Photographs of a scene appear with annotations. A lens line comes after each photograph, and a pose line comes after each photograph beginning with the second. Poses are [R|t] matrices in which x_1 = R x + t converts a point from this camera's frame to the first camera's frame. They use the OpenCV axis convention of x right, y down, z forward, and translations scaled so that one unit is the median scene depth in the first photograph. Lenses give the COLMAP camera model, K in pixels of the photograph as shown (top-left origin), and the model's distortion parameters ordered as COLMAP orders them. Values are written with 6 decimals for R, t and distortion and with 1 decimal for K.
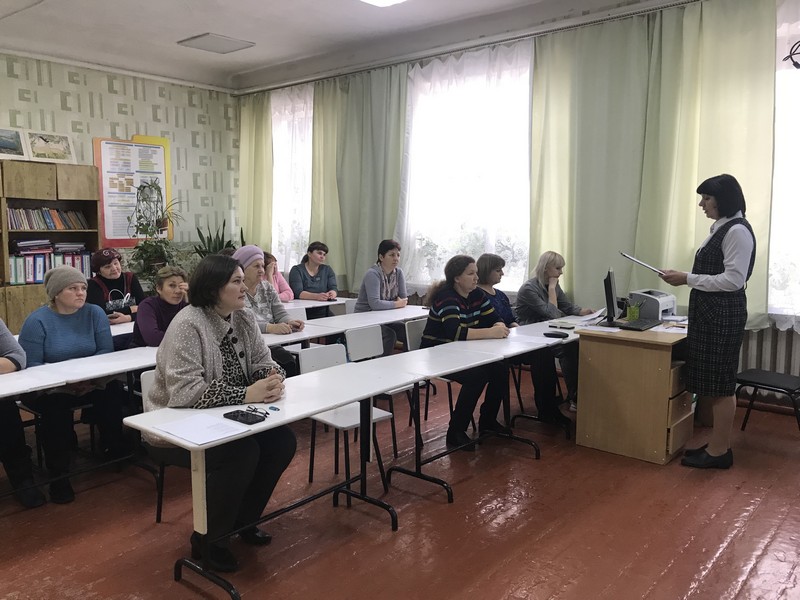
lens RADIAL K [[664.3, 0, 395.6], [0, 664.3, 298.2], [0, 0, 1]] dist [0.037996, -0.036743]
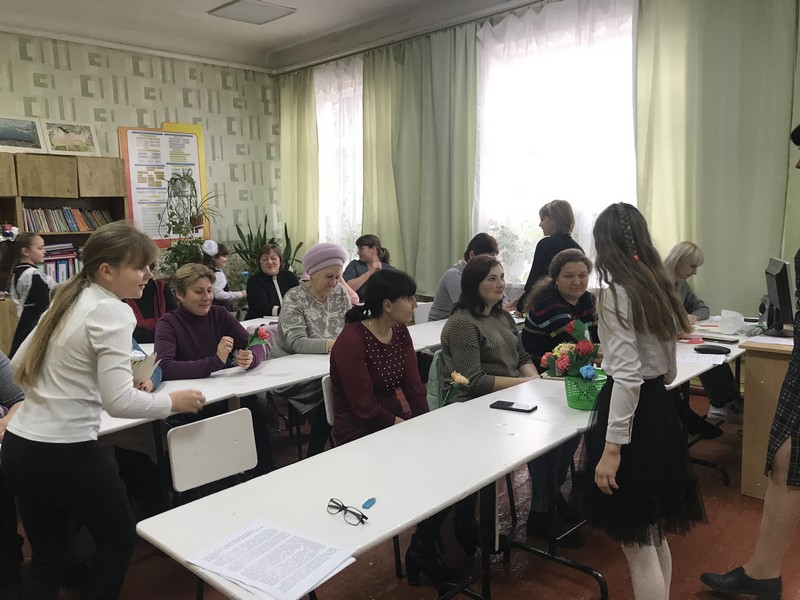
lens RADIAL K [[664.3, 0, 392.6], [0, 664.3, 300.1], [0, 0, 1]] dist [0.037996, -0.036743]
pose [[0.998004, -0.024034, -0.058399, -0.043252], [0.024774, 0.999621, 0.011986, -0.011739], [0.058089, -0.013409, 0.998221, 0.135081]]
